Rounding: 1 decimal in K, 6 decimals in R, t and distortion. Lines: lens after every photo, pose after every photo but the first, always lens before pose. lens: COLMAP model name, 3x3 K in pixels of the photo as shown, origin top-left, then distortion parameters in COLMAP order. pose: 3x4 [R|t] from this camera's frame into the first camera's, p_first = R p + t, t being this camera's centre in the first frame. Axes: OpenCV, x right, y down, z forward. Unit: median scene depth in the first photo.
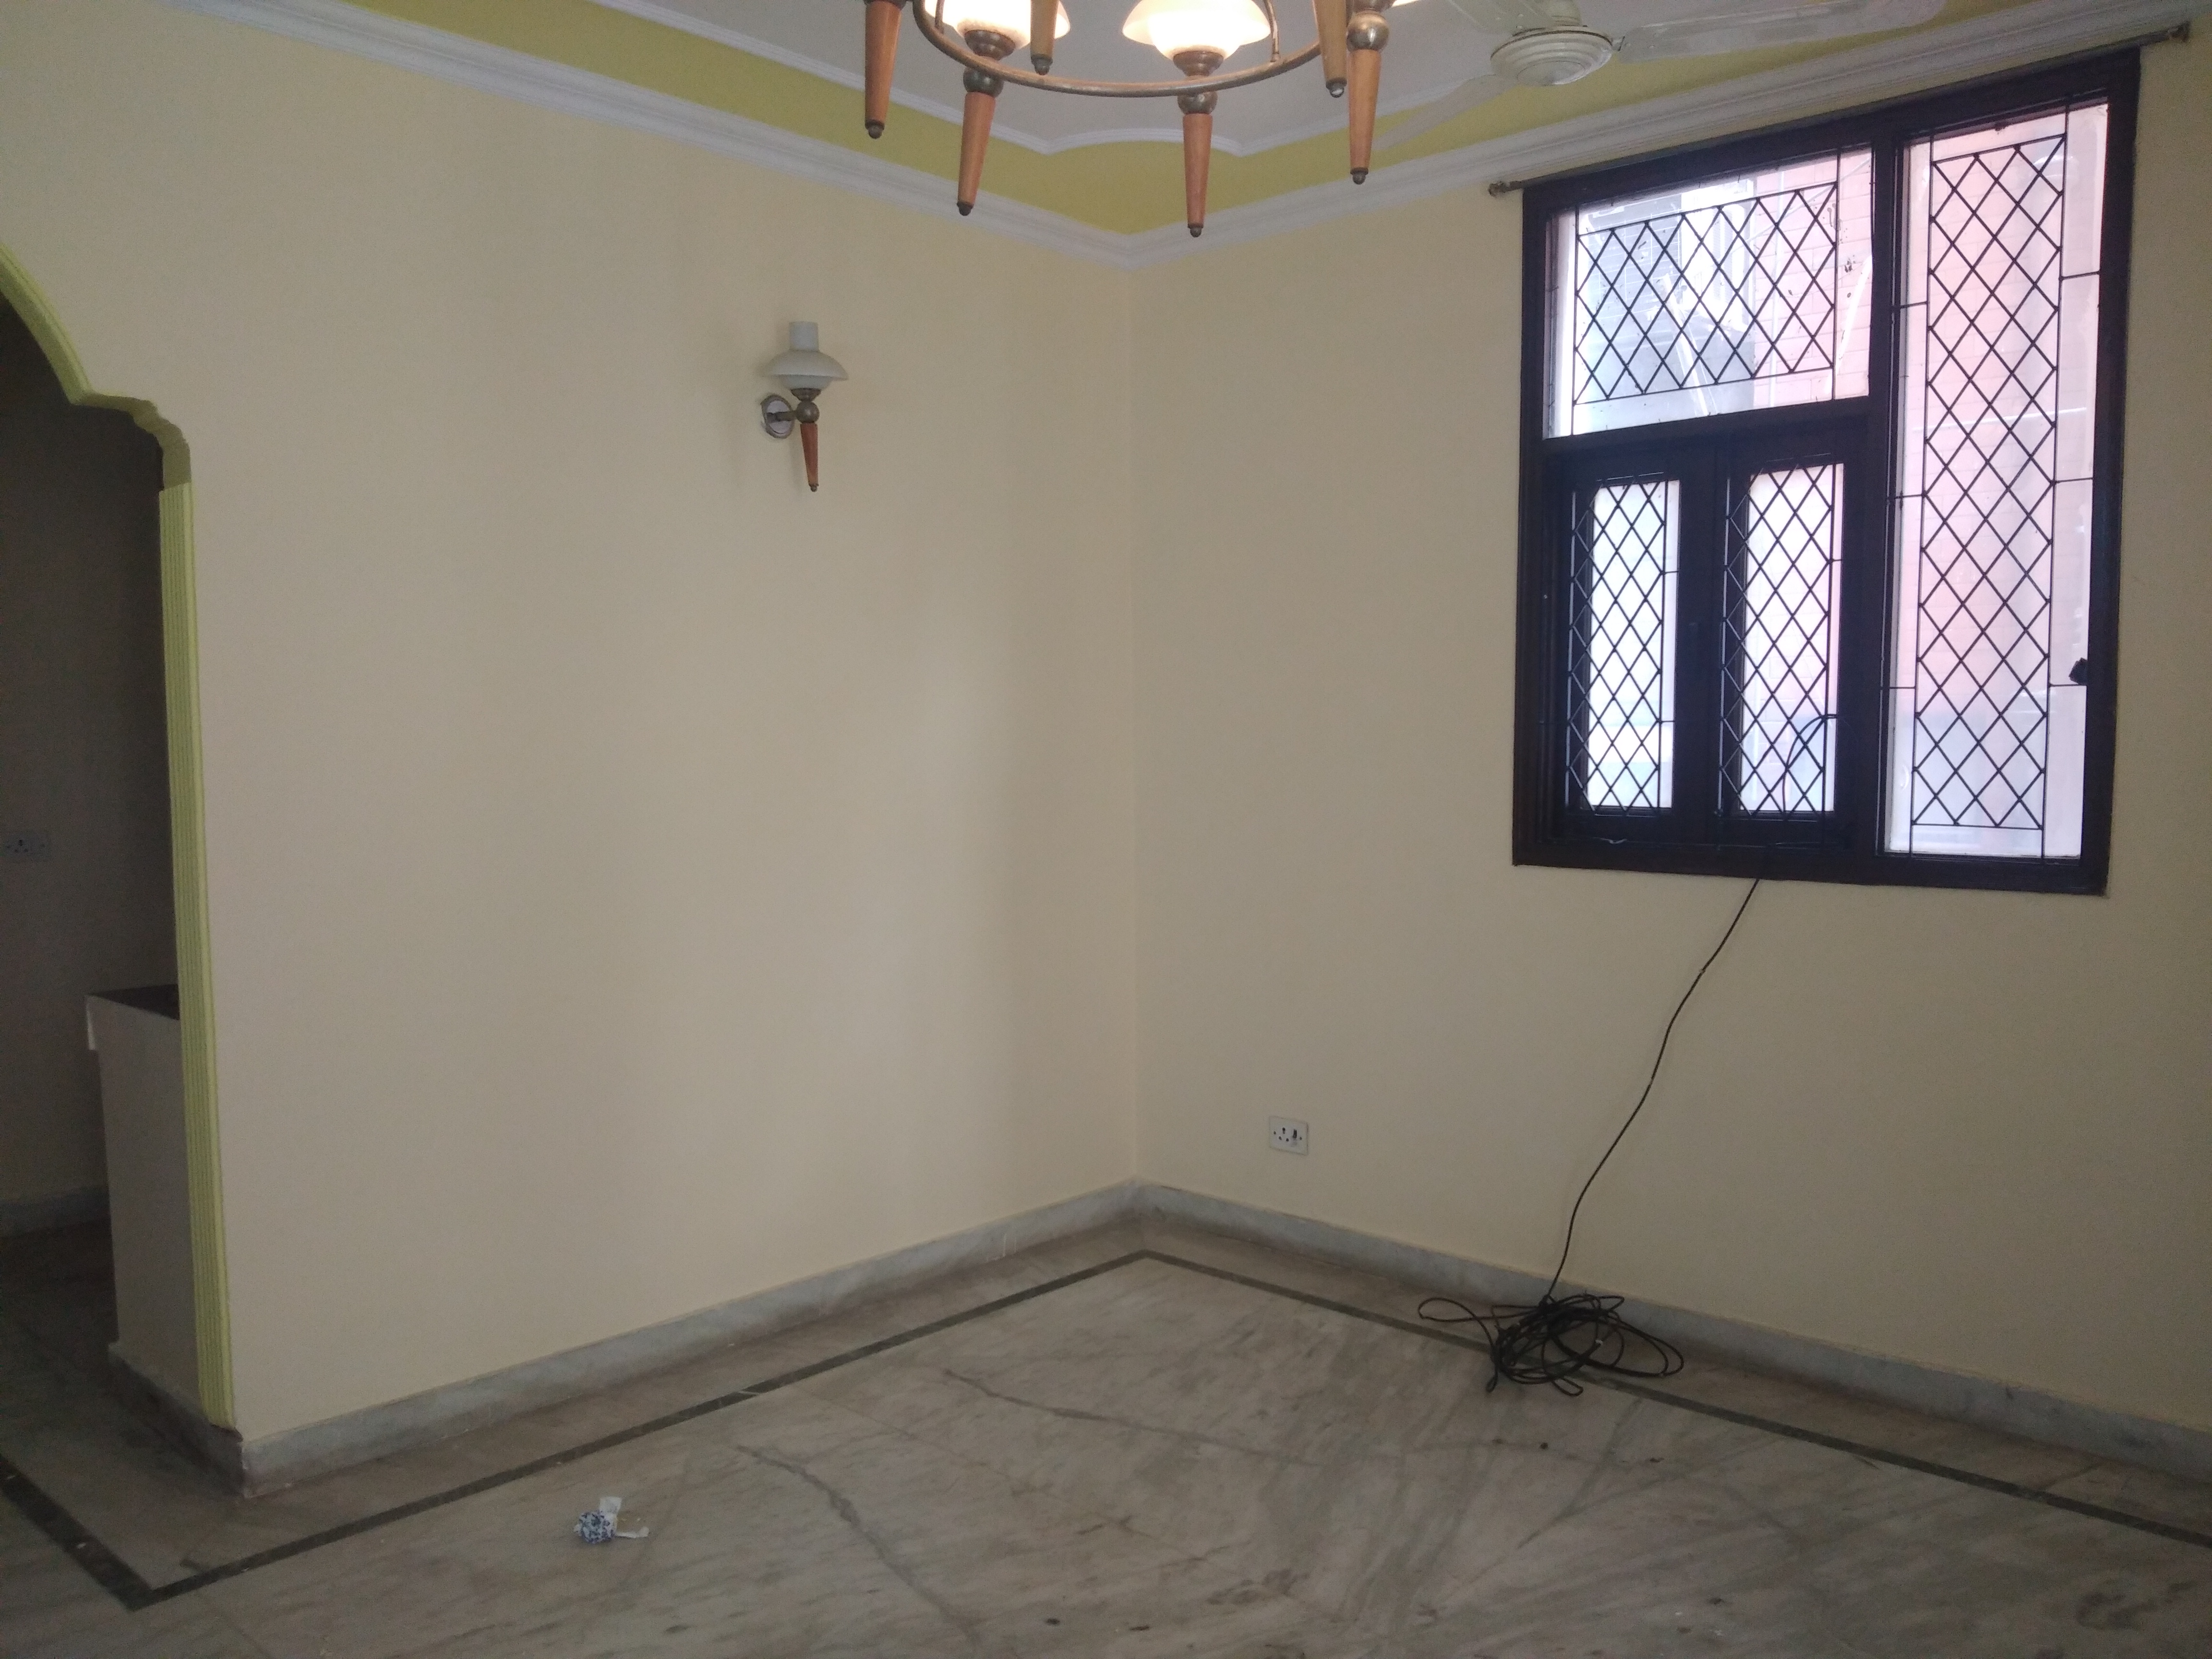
lens RADIAL K [[1720.4, 0, 1100.7], [0, 1720.4, 870.2], [0, 0, 1]] dist [-0.002690, -0.005593]
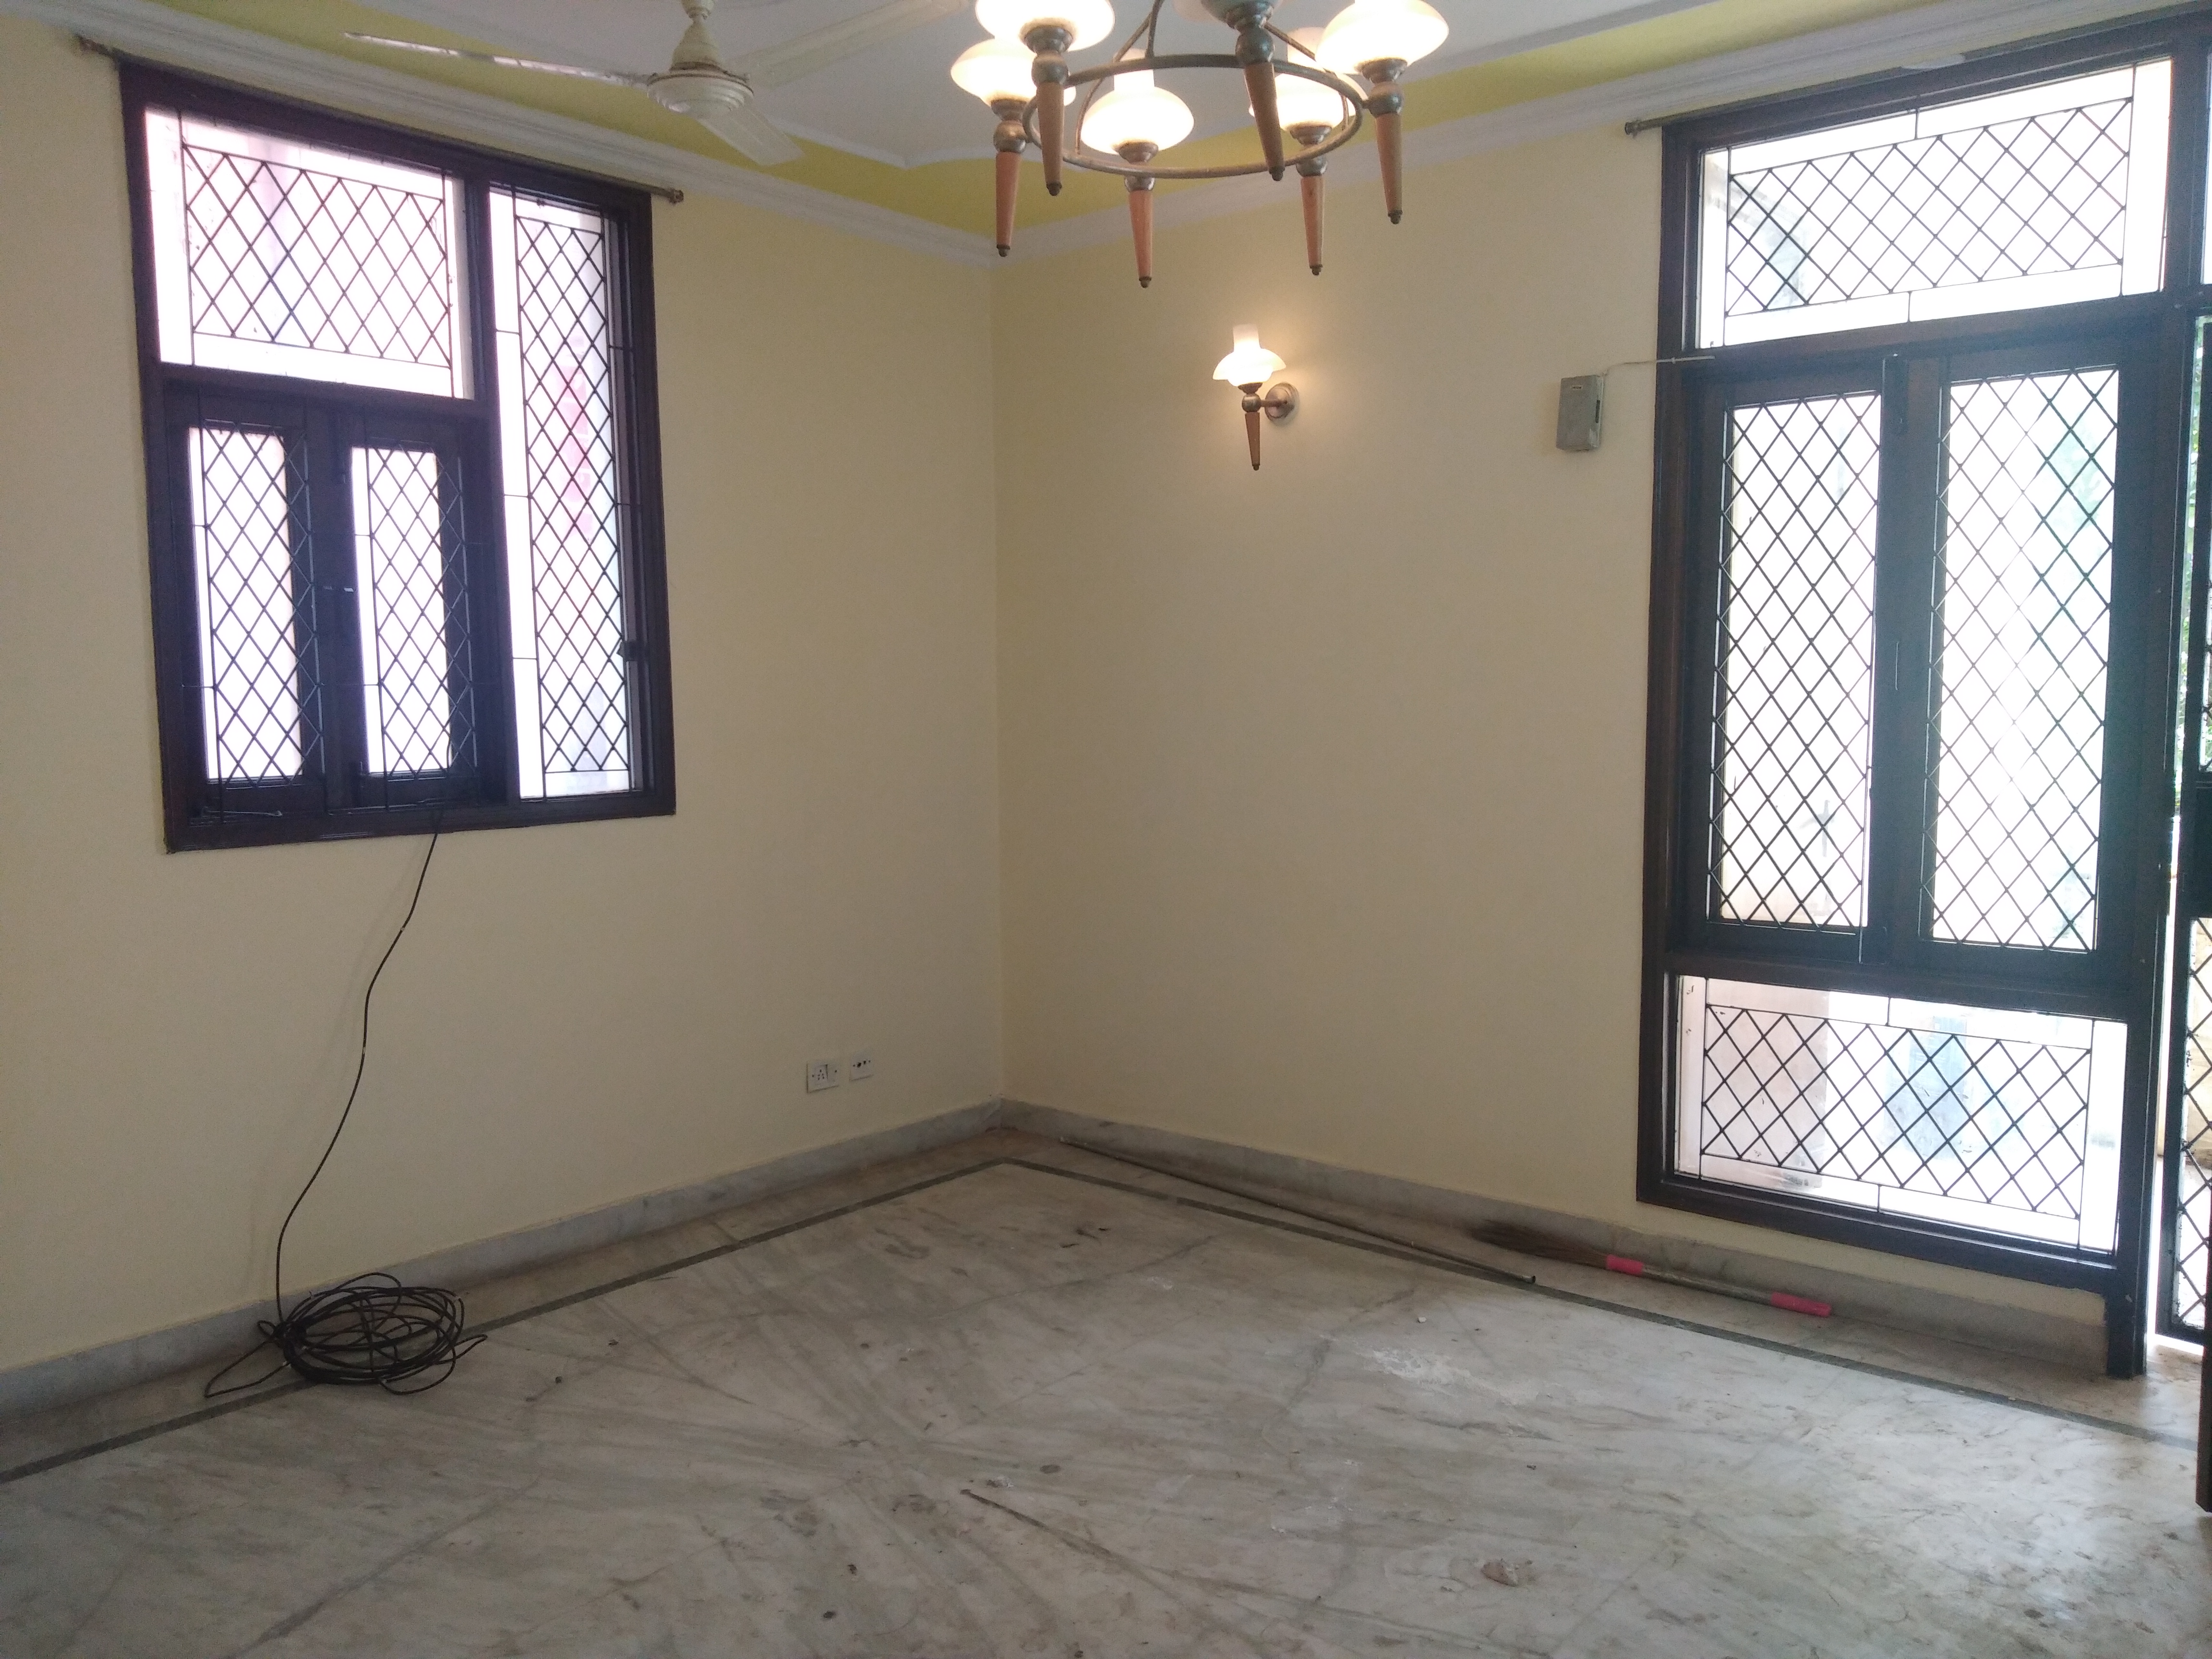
lens RADIAL K [[1722.0, 0, 1099.2], [0, 1722.0, 868.6], [0, 0, 1]] dist [0.133537, -0.258778]
pose [[-0.052008, -0.096249, 0.993998, -0.770150], [0.095221, 0.990332, 0.100876, -0.046723], [-0.994097, 0.099896, -0.042341, 0.679496]]
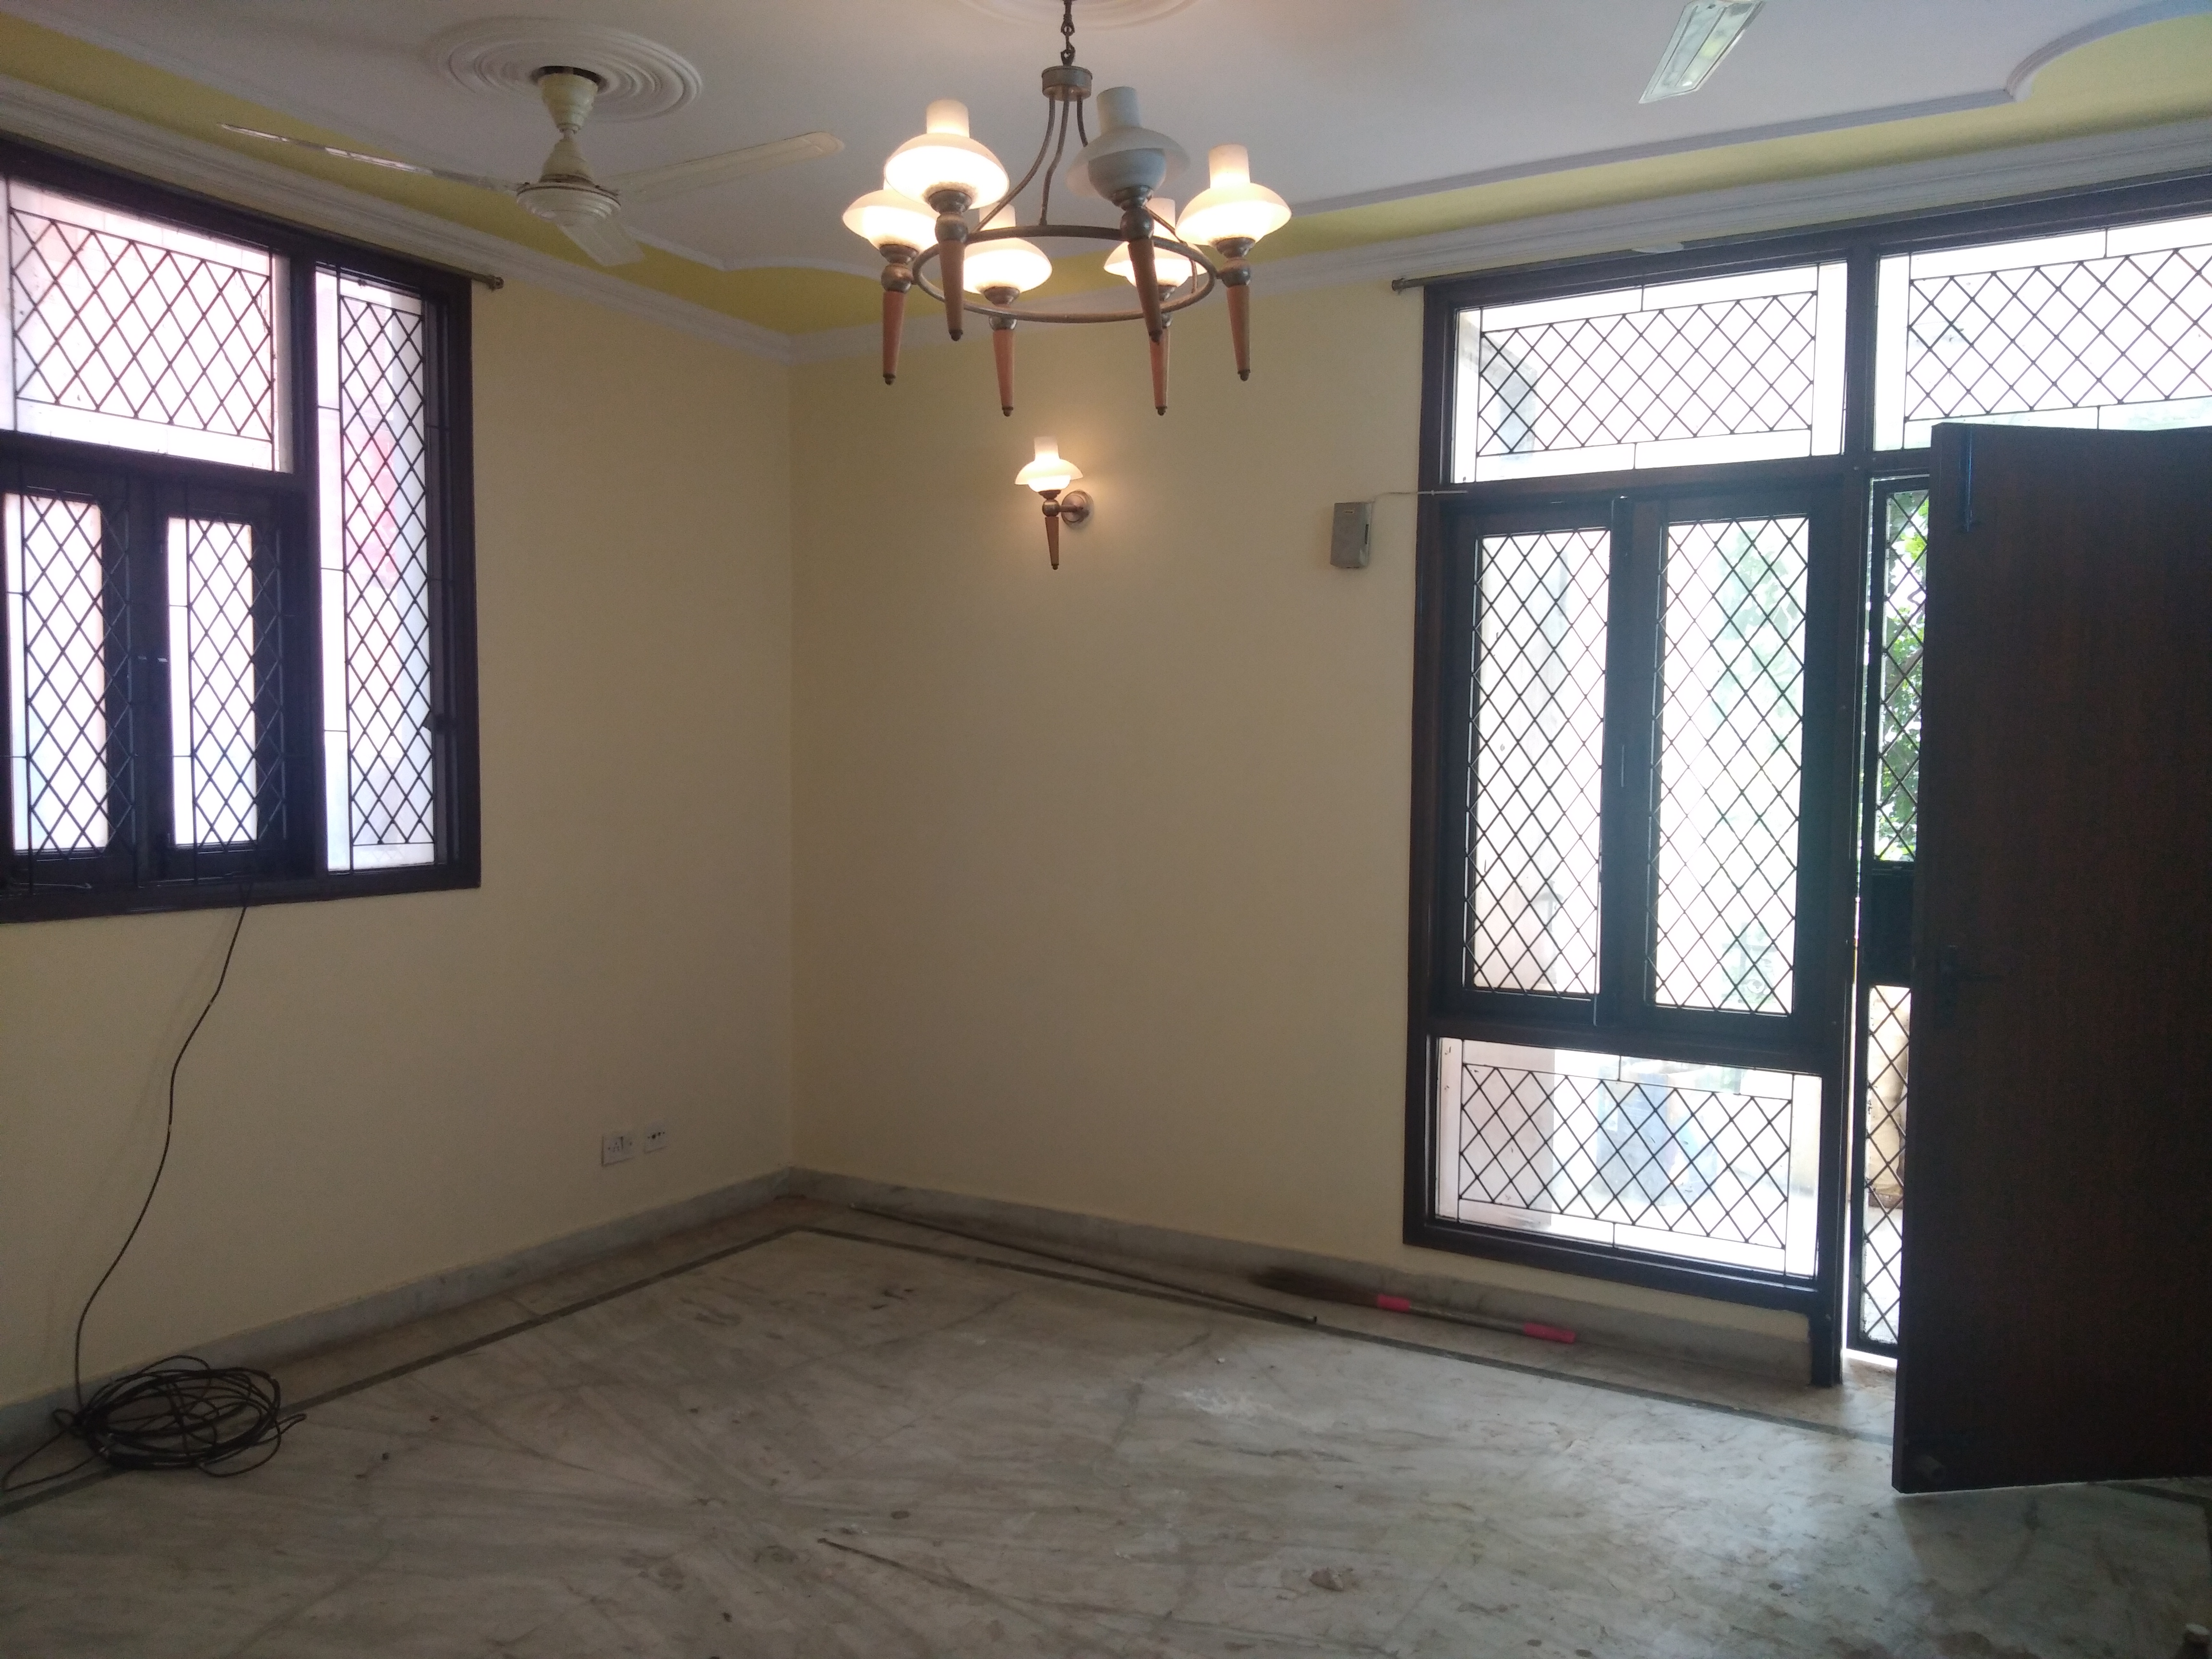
lens RADIAL K [[1722.0, 0, 1099.2], [0, 1722.0, 868.6], [0, 0, 1]] dist [0.133537, -0.258778]
pose [[-0.222138, -0.057356, 0.973327, -0.831860], [0.075590, 0.994251, 0.075840, -0.064135], [-0.972081, 0.090421, -0.216526, 0.767753]]
